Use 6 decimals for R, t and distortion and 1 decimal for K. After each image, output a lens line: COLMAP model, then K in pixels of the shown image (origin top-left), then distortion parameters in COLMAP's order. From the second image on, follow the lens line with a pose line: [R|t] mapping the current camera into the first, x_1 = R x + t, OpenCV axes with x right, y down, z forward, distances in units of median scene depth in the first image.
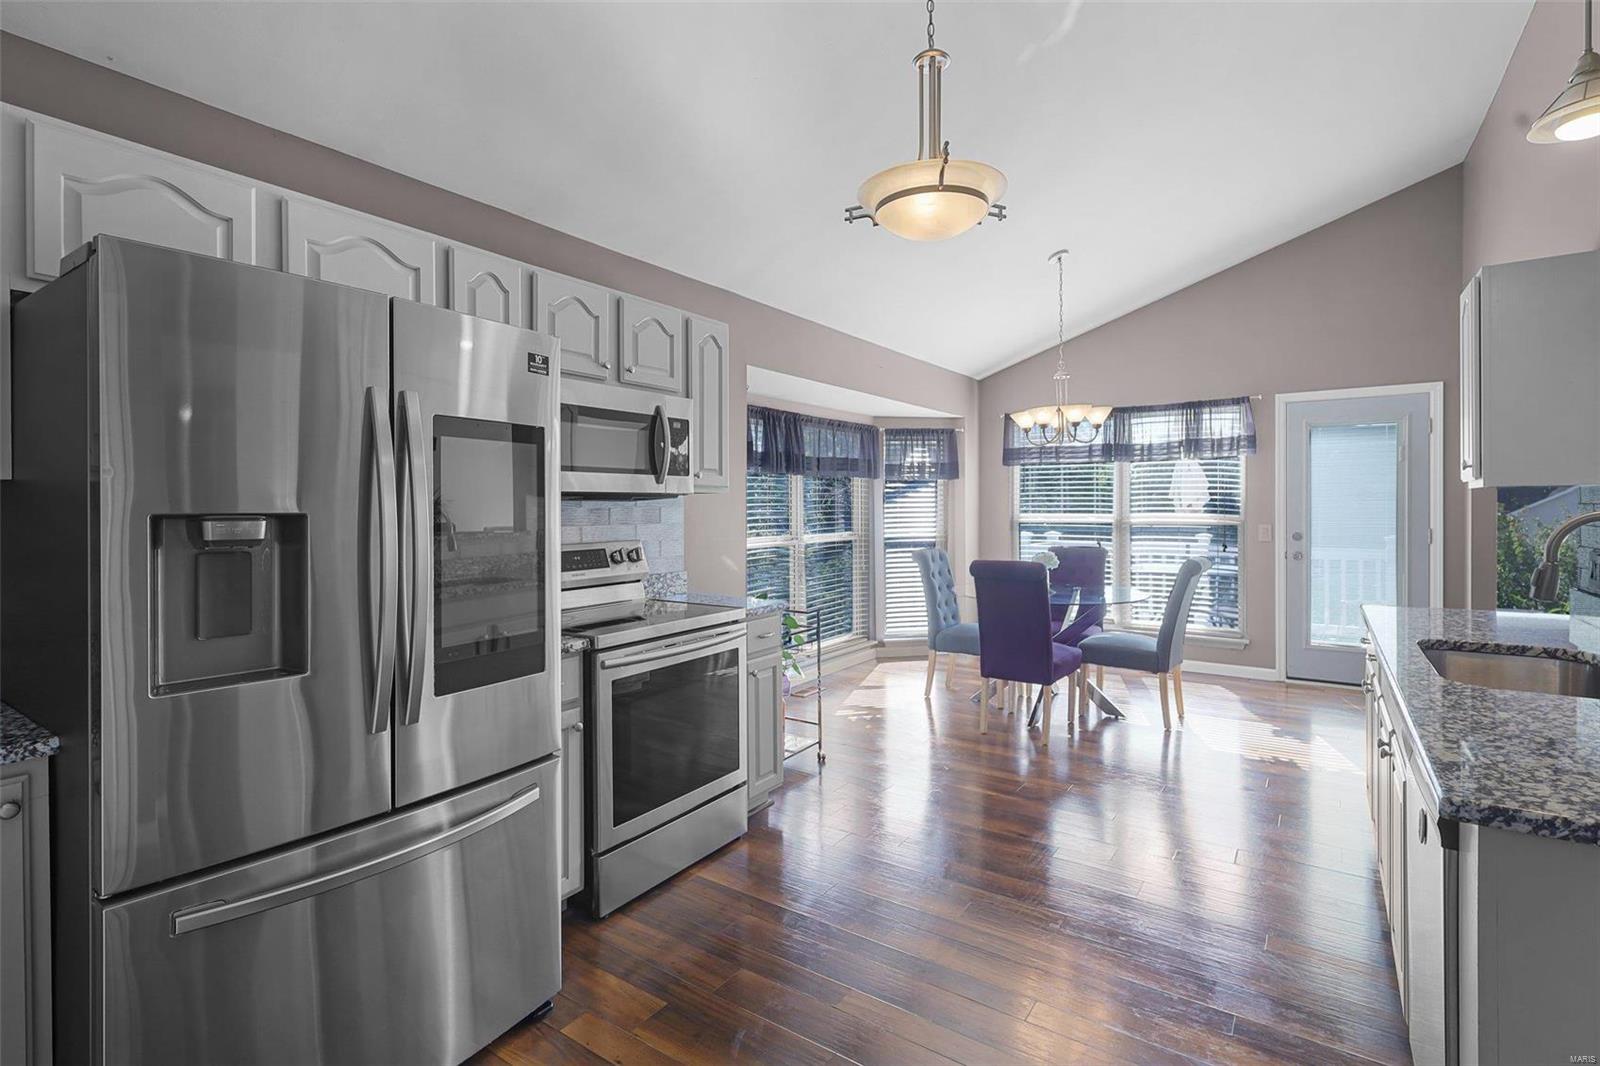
lens RADIAL K [[747.1, 0, 795.1], [0, 747.1, 510.4], [0, 0, 1]] dist [-0.002353, 0.001695]
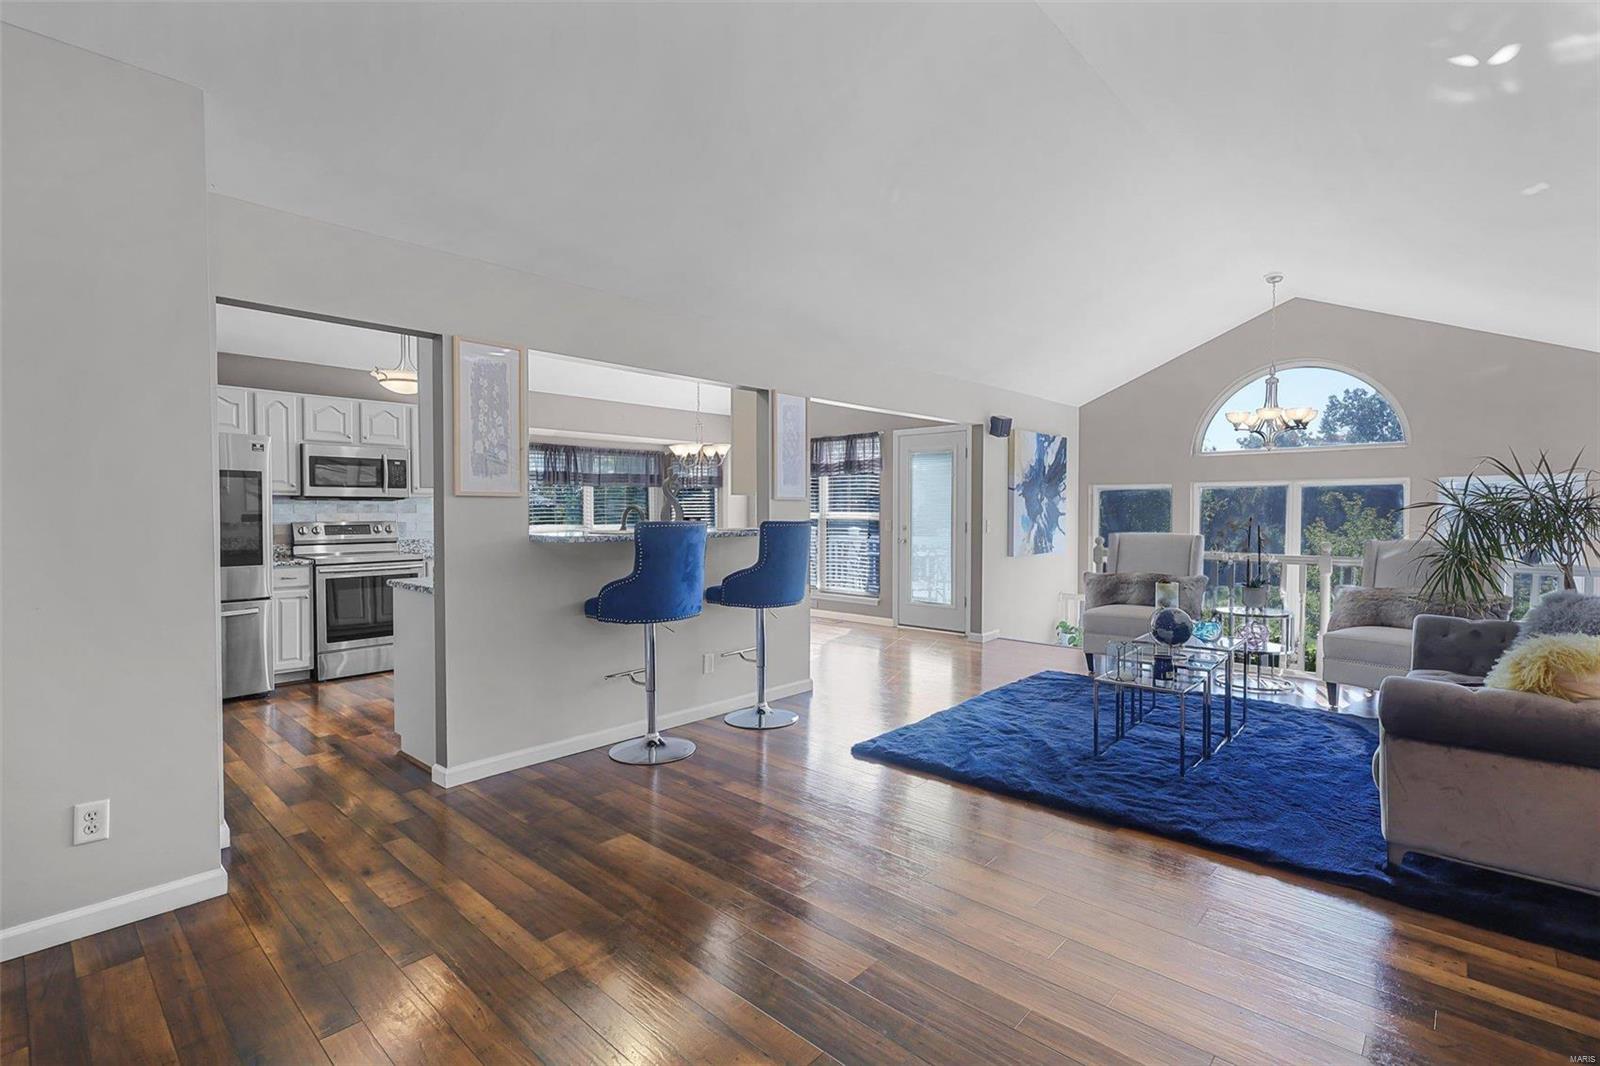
lens RADIAL K [[747.1, 0, 799.2], [0, 747.1, 525.1], [0, 0, 1]] dist [-0.002353, 0.001695]
pose [[0.989766, 0.009461, -0.142383, 0.732554], [-0.007492, 0.999869, 0.014360, 0.009483], [0.142500, -0.013147, 0.989707, -0.508958]]
